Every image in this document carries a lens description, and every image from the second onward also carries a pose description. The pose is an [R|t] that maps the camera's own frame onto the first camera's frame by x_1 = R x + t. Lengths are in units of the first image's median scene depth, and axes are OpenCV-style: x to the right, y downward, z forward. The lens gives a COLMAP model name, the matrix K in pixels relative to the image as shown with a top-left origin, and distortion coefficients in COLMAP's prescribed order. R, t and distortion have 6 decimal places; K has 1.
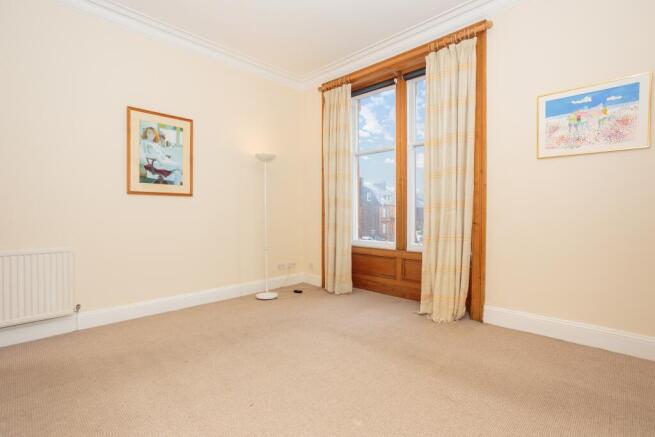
lens RADIAL K [[321.2, 0, 323.8], [0, 321.2, 219.3], [0, 0, 1]] dist [-0.035740, 0.021169]
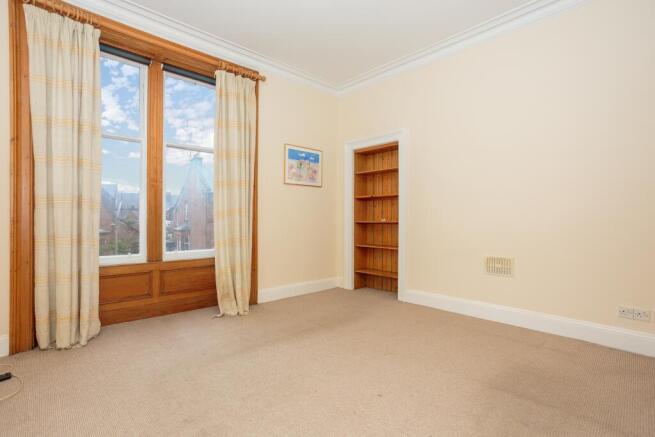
lens RADIAL K [[321.2, 0, 322.2], [0, 321.2, 219.3], [0, 0, 1]] dist [-0.035740, 0.021169]
pose [[0.041540, -0.003555, 0.999131, -0.618766], [0.014482, 0.999891, 0.002956, -0.014524], [-0.999032, 0.014347, 0.041587, 0.532754]]
